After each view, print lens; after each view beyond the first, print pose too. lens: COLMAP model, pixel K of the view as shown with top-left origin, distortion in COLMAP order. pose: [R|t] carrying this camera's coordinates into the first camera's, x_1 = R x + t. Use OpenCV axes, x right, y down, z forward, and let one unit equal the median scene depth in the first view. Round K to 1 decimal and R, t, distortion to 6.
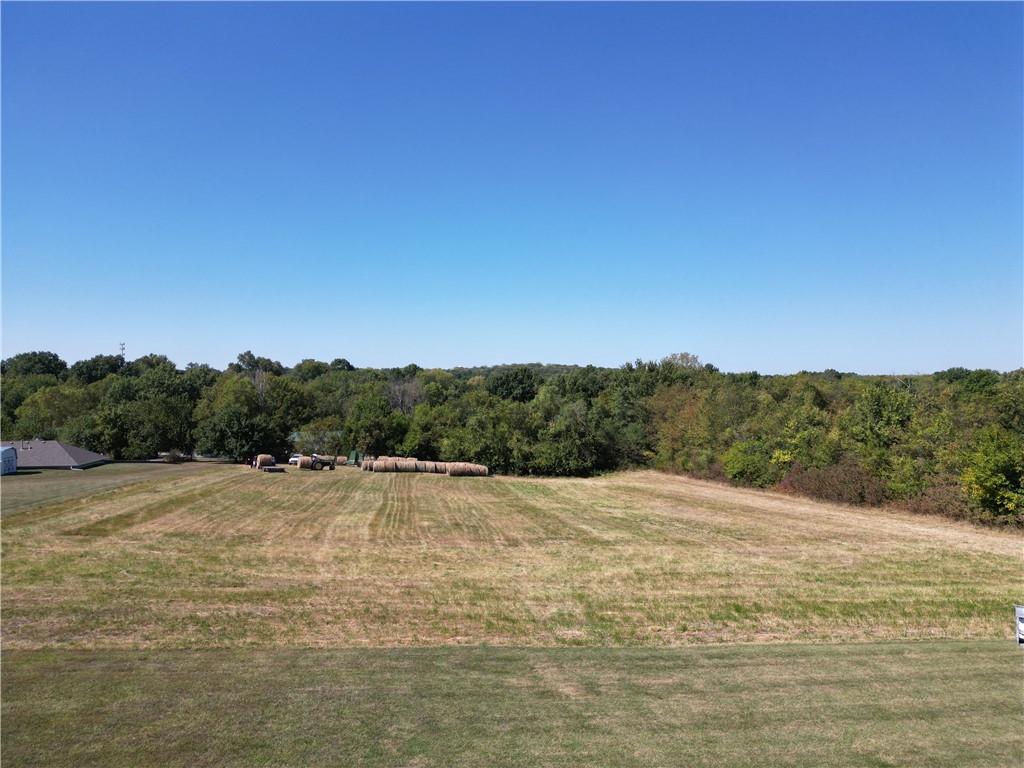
lens RADIAL K [[717.0, 0, 509.8], [0, 717.0, 385.8], [0, 0, 1]] dist [0.078344, -0.078105]
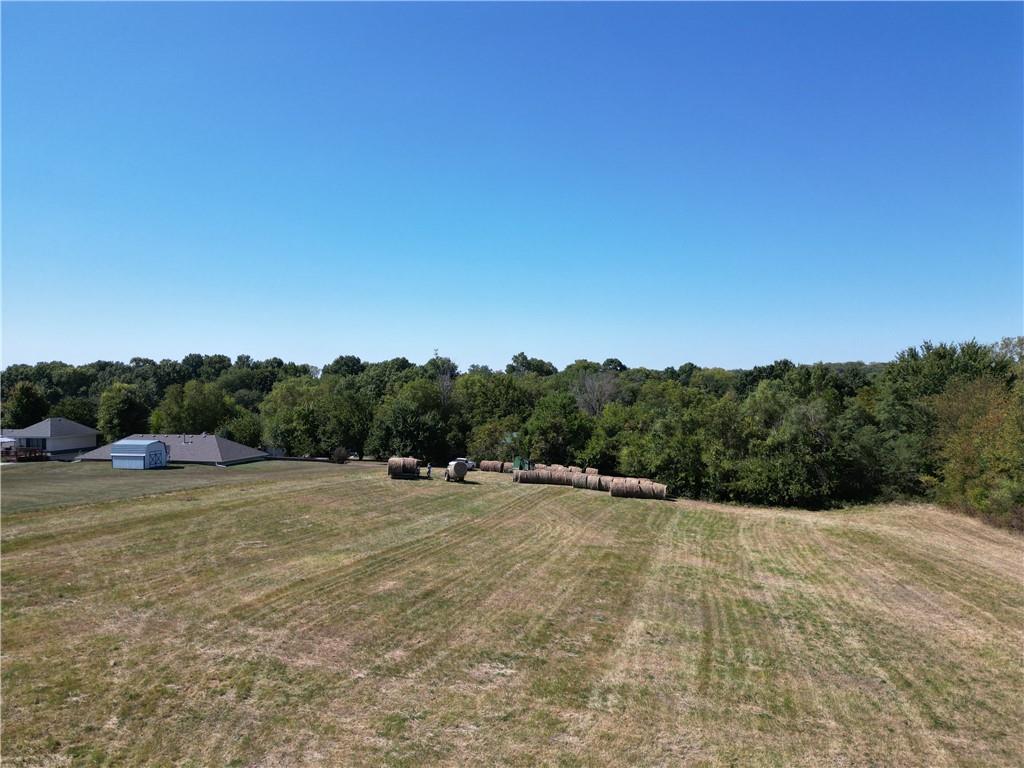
lens RADIAL K [[717.0, 0, 509.8], [0, 717.0, 385.8], [0, 0, 1]] dist [0.078344, -0.078105]
pose [[0.915295, -0.000519, -0.402783, 0.127631], [-0.000803, 0.999995, -0.003113, 0.010708], [0.402783, 0.003172, 0.915290, 0.255651]]
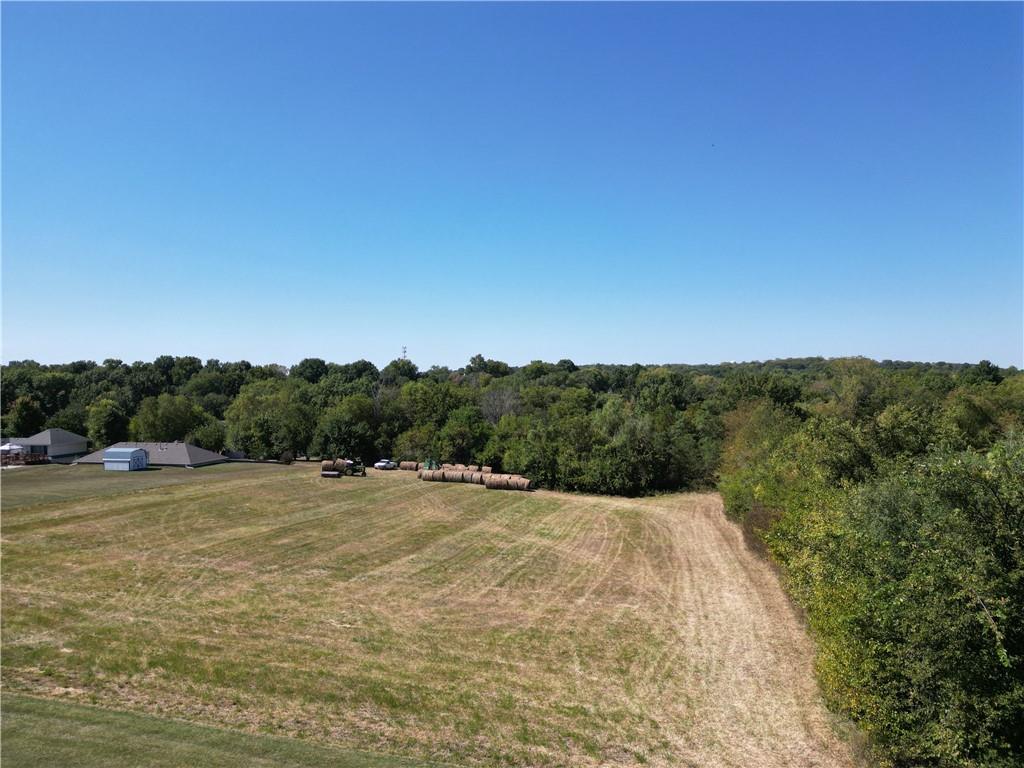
lens RADIAL K [[717.0, 0, 509.8], [0, 717.0, 385.8], [0, 0, 1]] dist [0.078344, -0.078105]
pose [[0.928026, 0.001590, -0.372511, 0.335344], [0.000857, 0.999979, 0.006402, -0.028604], [0.372514, -0.006260, 0.928006, 0.057633]]
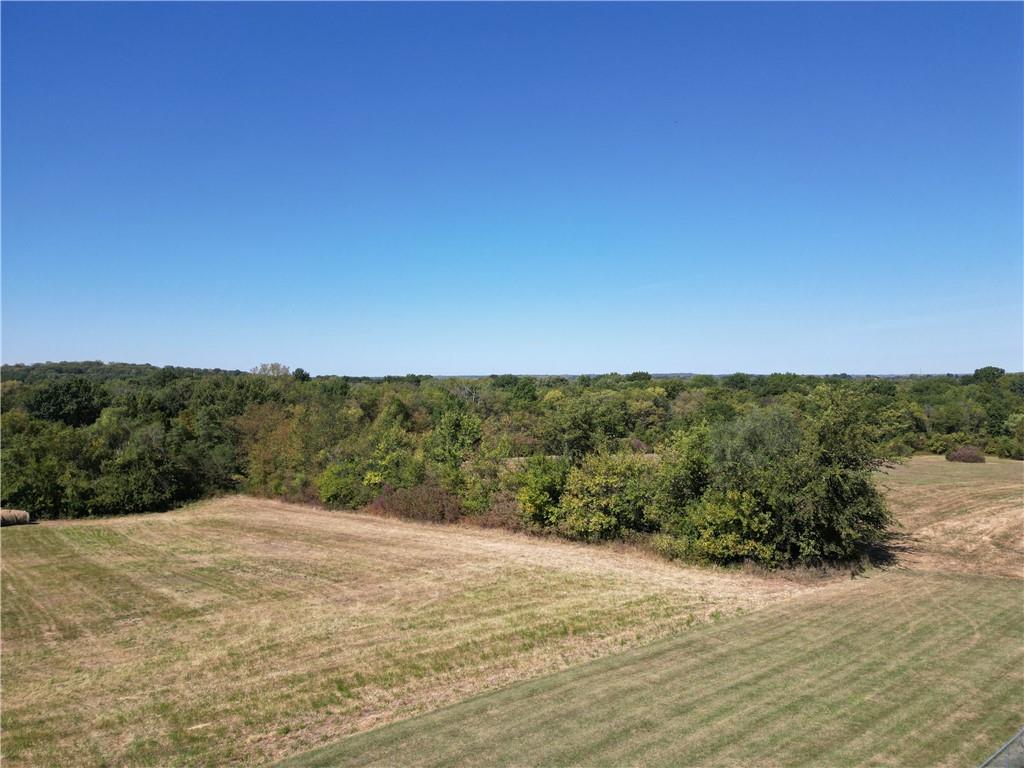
lens RADIAL K [[717.0, 0, 509.8], [0, 717.0, 385.8], [0, 0, 1]] dist [0.078344, -0.078105]
pose [[0.850382, -0.006711, 0.526123, -0.002603], [0.006269, 0.999977, 0.002623, -0.029794], [-0.526128, 0.001068, 0.850404, 0.008686]]
